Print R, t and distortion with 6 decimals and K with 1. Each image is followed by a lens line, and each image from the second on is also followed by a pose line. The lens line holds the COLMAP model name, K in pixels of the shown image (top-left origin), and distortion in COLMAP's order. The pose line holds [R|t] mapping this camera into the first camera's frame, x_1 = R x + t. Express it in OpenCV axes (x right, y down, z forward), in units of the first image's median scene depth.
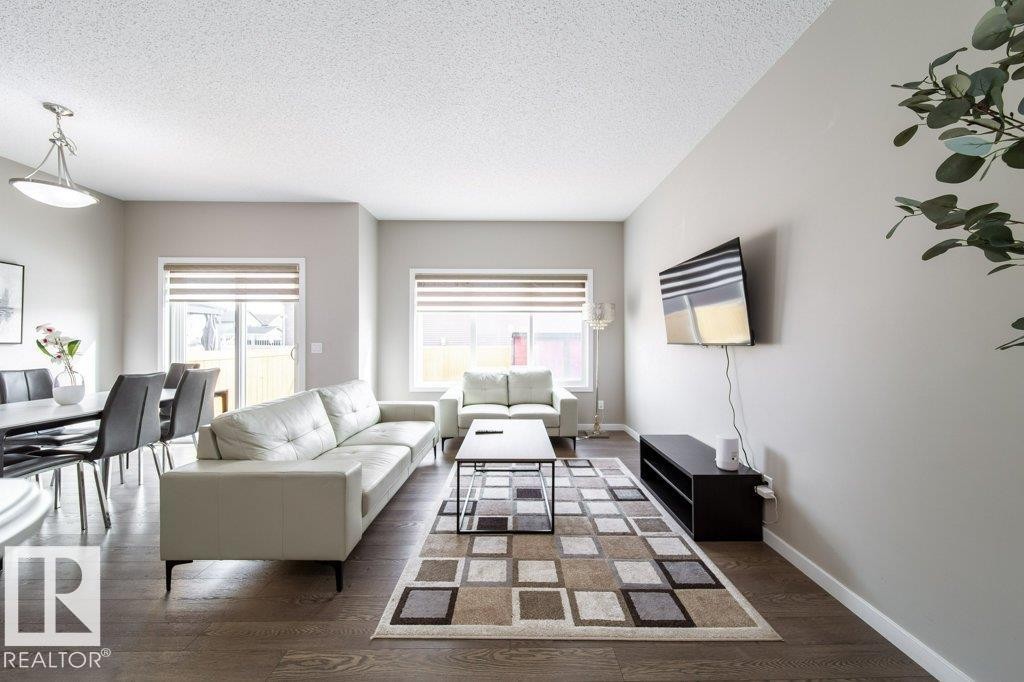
lens RADIAL K [[367.0, 0, 512.7], [0, 367.0, 340.6], [0, 0, 1]] dist [0.000419, -0.000168]
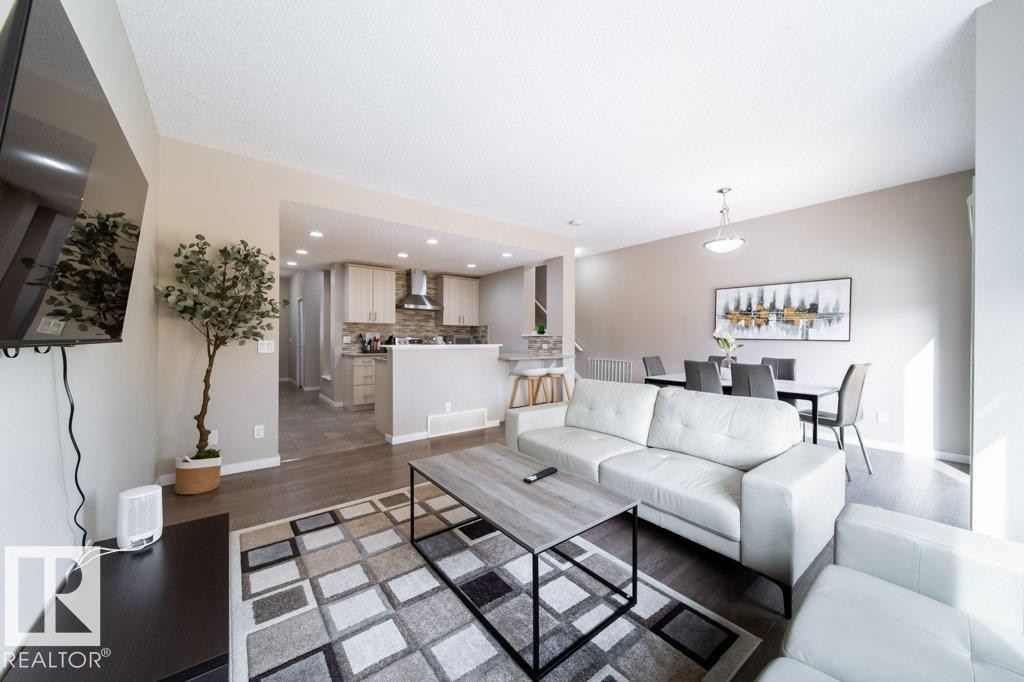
lens RADIAL K [[367.0, 0, 514.5], [0, 367.0, 343.4], [0, 0, 1]] dist [0.000419, -0.000168]
pose [[-0.791267, 0.005633, -0.611445, 0.432918], [-0.002998, 0.999910, 0.013091, 0.004967], [0.611463, 0.012192, -0.791179, 1.739159]]
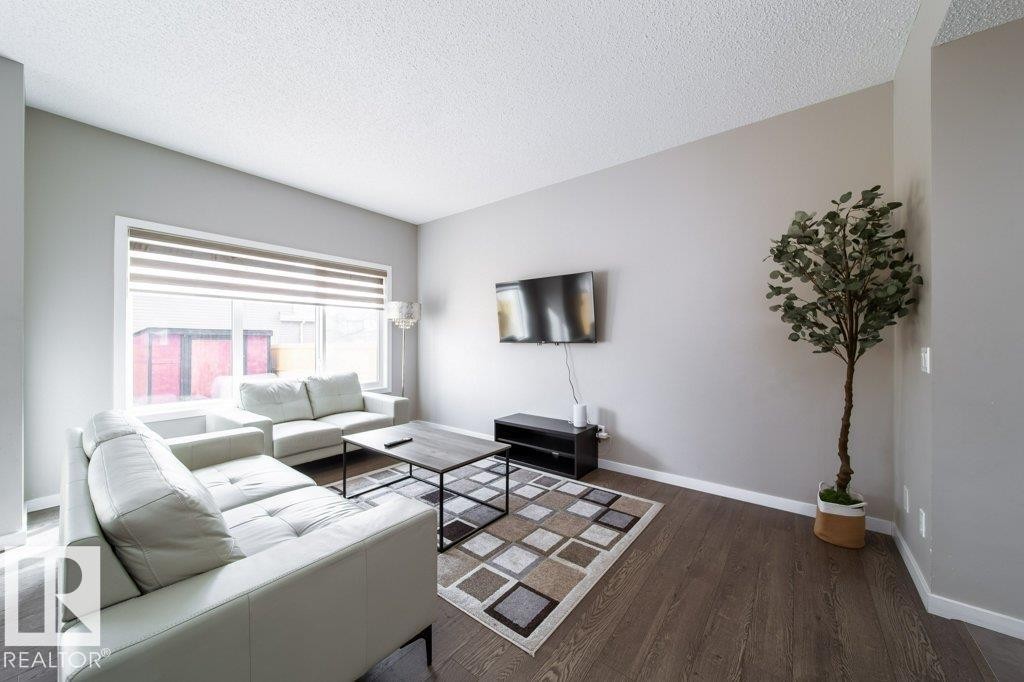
lens RADIAL K [[367.0, 0, 517.0], [0, 367.0, 340.0], [0, 0, 1]] dist [0.000419, -0.000168]
pose [[0.617900, 0.001746, 0.786255, -0.684554], [-0.001693, 0.999998, -0.000891, 0.002515], [-0.786255, -0.000781, 0.617902, 0.270425]]
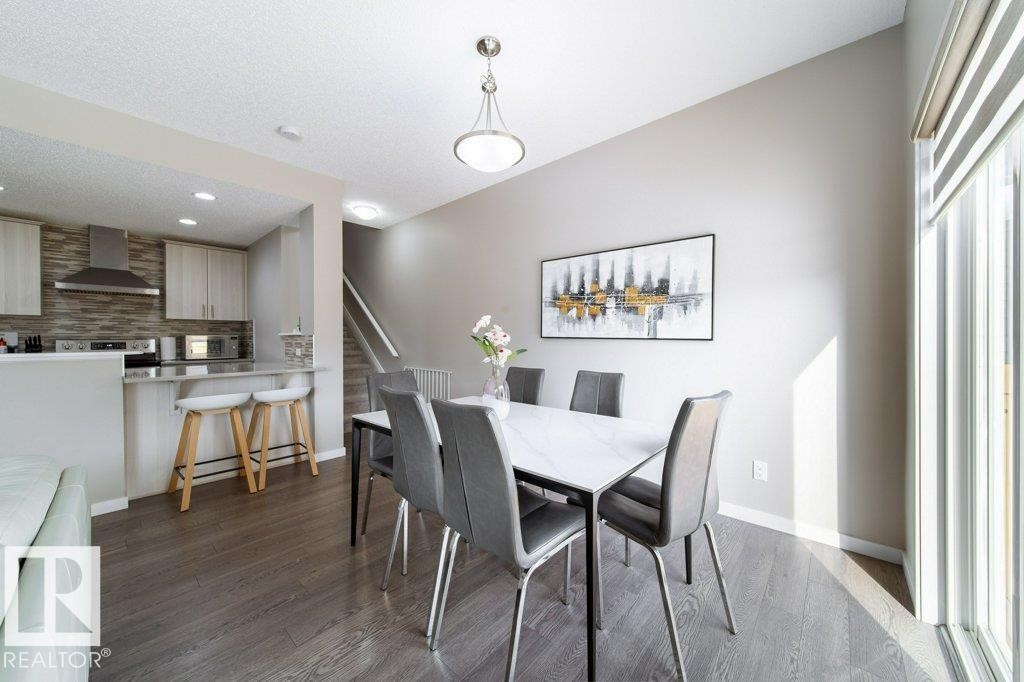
lens RADIAL K [[367.0, 0, 515.2], [0, 367.0, 344.0], [0, 0, 1]] dist [0.000419, -0.000168]
pose [[-0.668355, 0.014792, -0.743695, -0.695544], [0.004758, 0.999867, 0.015611, 0.003968], [0.743827, 0.006895, -0.668336, 1.618613]]
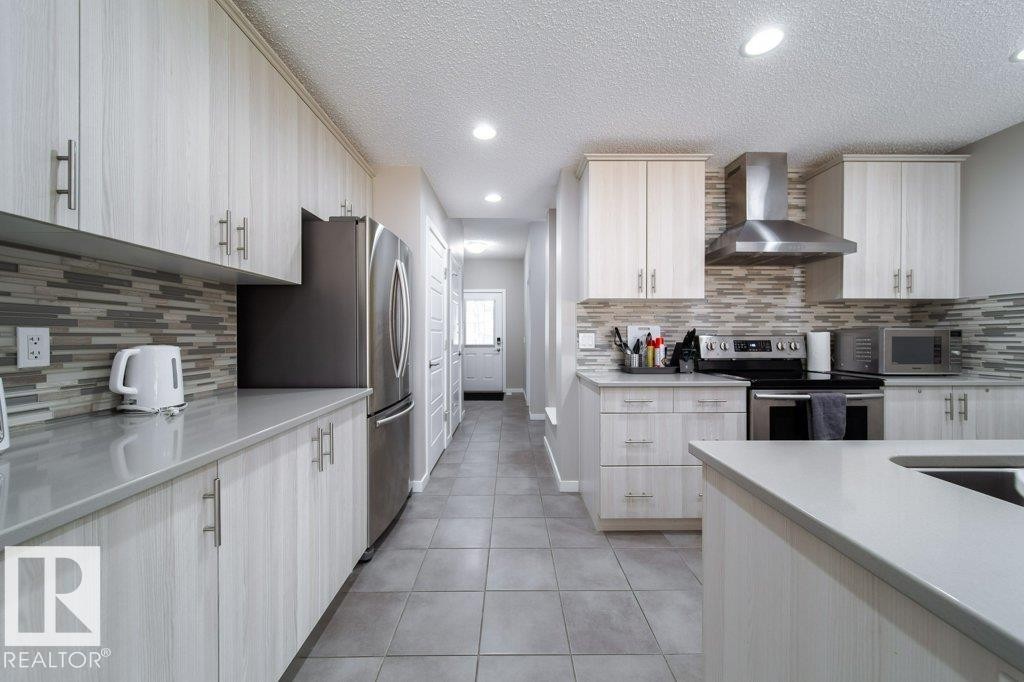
lens RADIAL K [[367.0, 0, 513.3], [0, 367.0, 336.7], [0, 0, 1]] dist [0.000419, -0.000168]
pose [[-0.999999, 0.000686, -0.001025, 0.015009], [0.000686, 1.000000, -0.000198, 0.003324], [0.001024, -0.000199, -0.999999, 0.110646]]
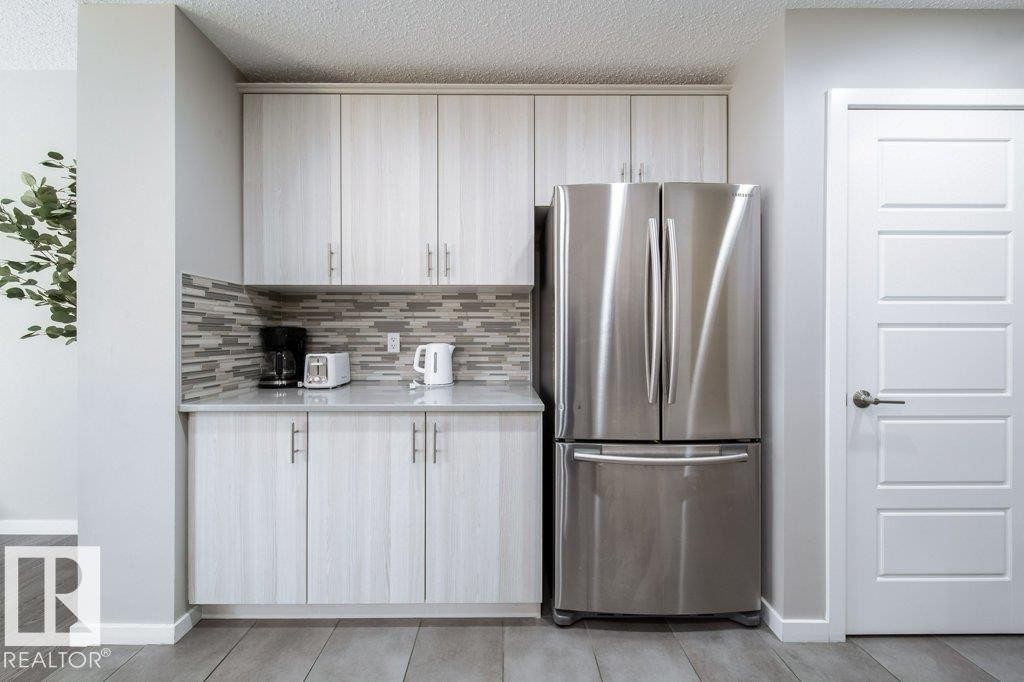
lens RADIAL K [[367.0, 0, 501.9], [0, 367.0, 337.1], [0, 0, 1]] dist [0.000419, -0.000168]
pose [[0.003982, 0.001431, 0.999991, -0.285362], [-0.003274, 0.999994, -0.001418, 0.002463], [-0.999987, -0.003268, 0.003986, -0.573921]]
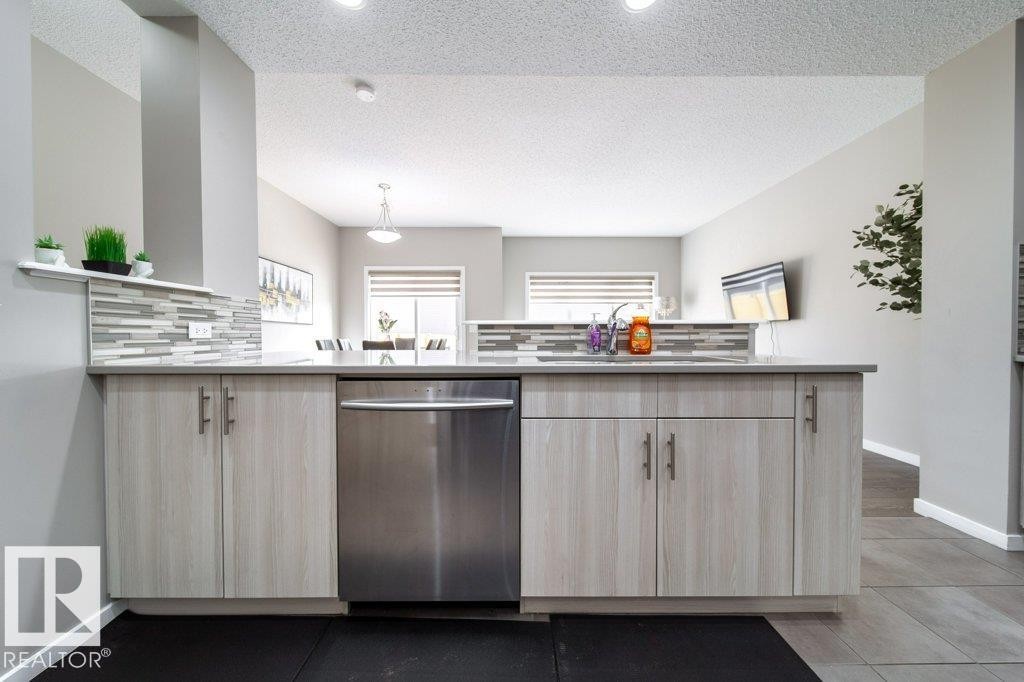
lens RADIAL K [[367.0, 0, 511.3], [0, 367.0, 339.9], [0, 0, 1]] dist [0.000419, -0.000168]
pose [[0.999992, -0.003546, -0.001738, -0.661531], [0.003577, 0.999830, 0.018072, 0.065526], [0.001674, -0.018078, 0.999835, -0.757791]]
